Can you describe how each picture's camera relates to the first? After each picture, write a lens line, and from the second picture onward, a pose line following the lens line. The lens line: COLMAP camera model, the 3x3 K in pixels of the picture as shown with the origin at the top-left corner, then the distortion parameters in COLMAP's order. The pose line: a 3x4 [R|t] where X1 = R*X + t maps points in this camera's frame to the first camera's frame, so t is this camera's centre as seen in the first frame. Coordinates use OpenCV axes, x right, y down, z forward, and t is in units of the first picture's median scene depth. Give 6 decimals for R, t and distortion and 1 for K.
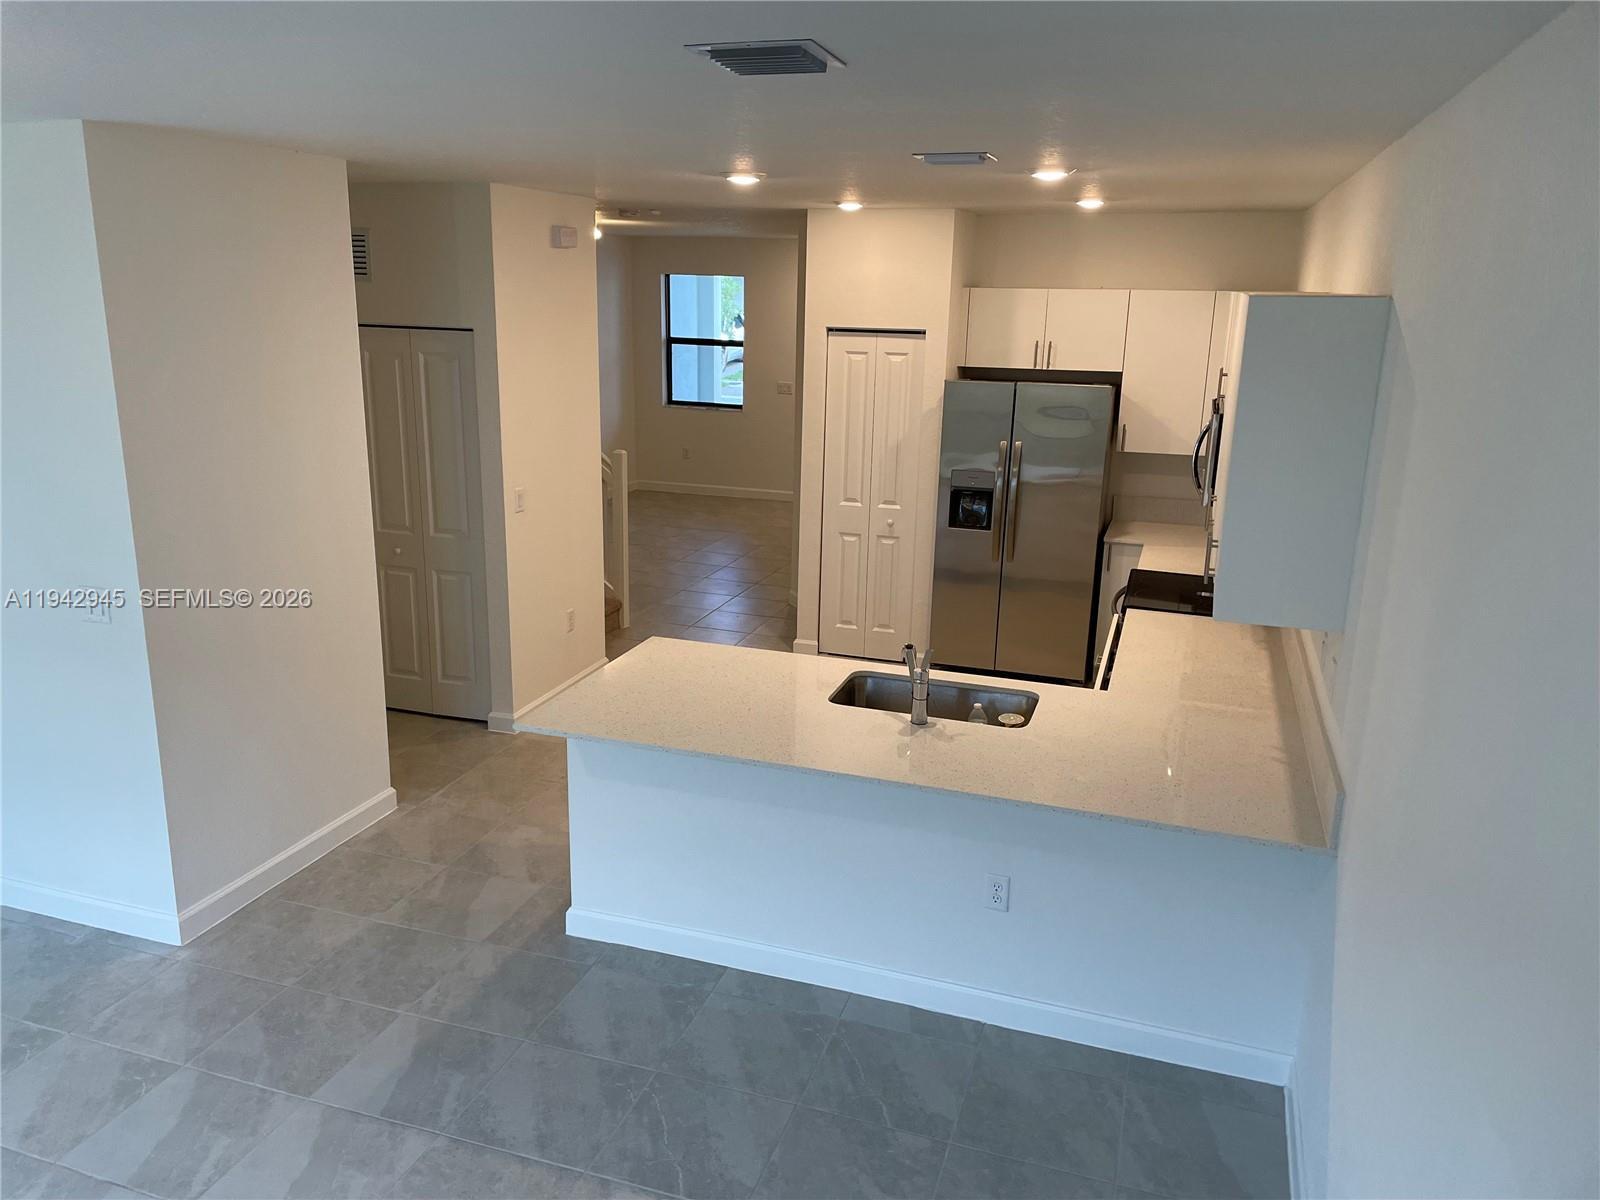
lens RADIAL K [[1207.6, 0, 800.0], [0, 1207.6, 600.0], [0, 0, 1]] dist [0.122472, -0.154872]
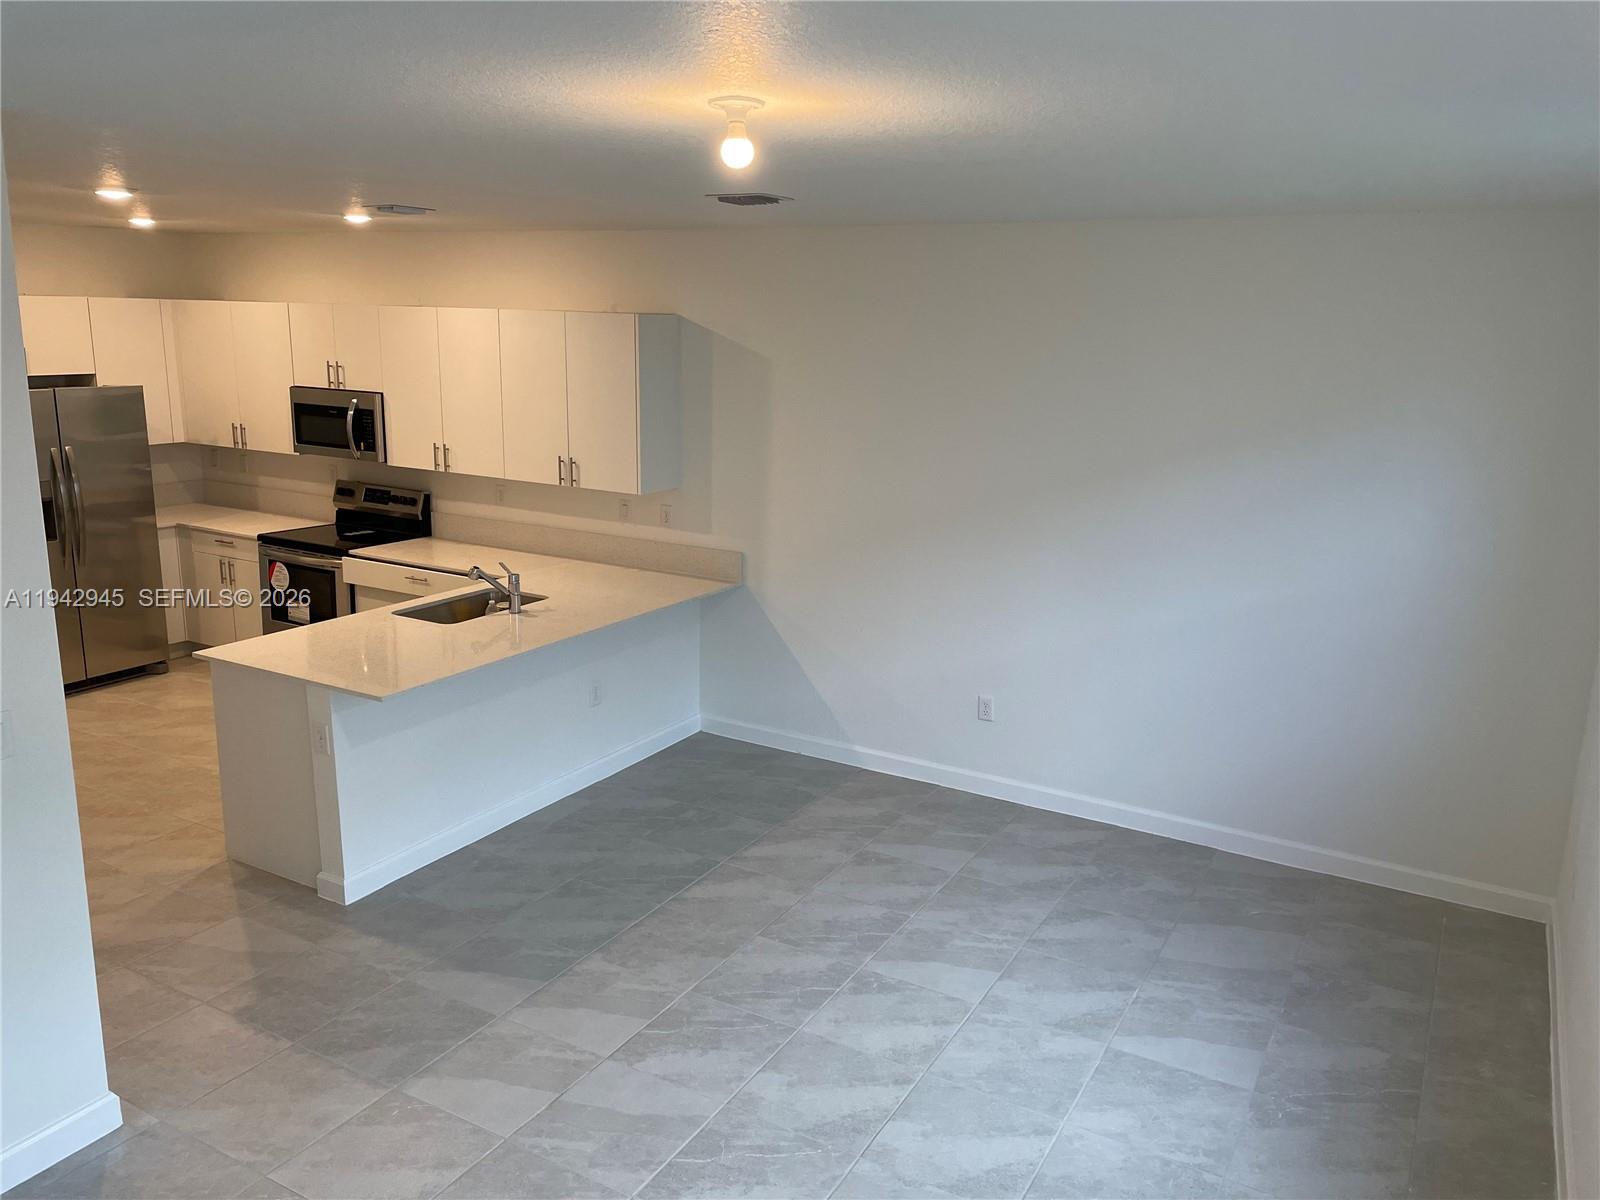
lens RADIAL K [[1199.2, 0, 804.9], [0, 1199.2, 623.0], [0, 0, 1]] dist [0.006699, 0.003748]
pose [[0.183679, -0.257204, 0.948740, -1.225654], [0.229042, 0.949794, 0.213146, -0.113399], [-0.955930, 0.178151, 0.233368, 0.366915]]
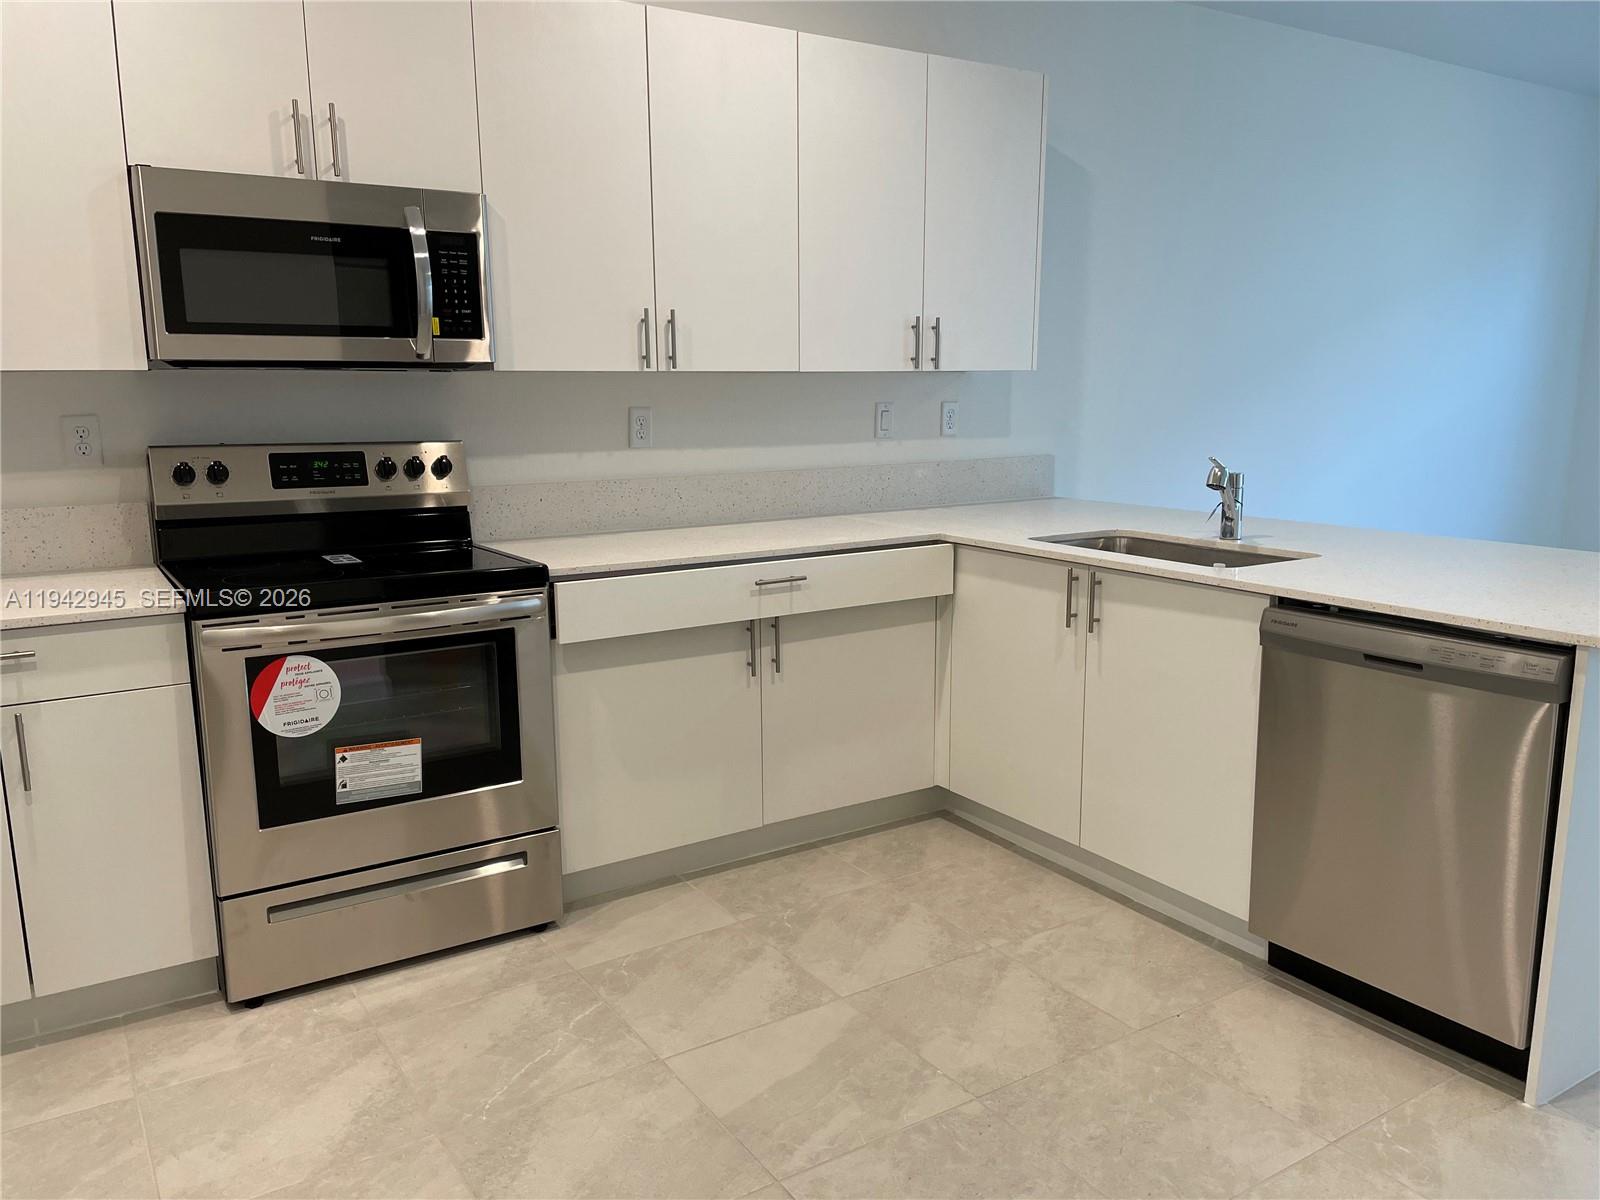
lens RADIAL K [[1216.1, 0, 767.9], [0, 1216.1, 610.1], [0, 0, 1]] dist [0.052308, -0.069615]
pose [[-0.778903, -0.135003, 0.612441, -0.213634], [0.146259, 0.910524, 0.386723, -0.234118], [-0.609851, 0.390795, -0.689465, 1.824081]]
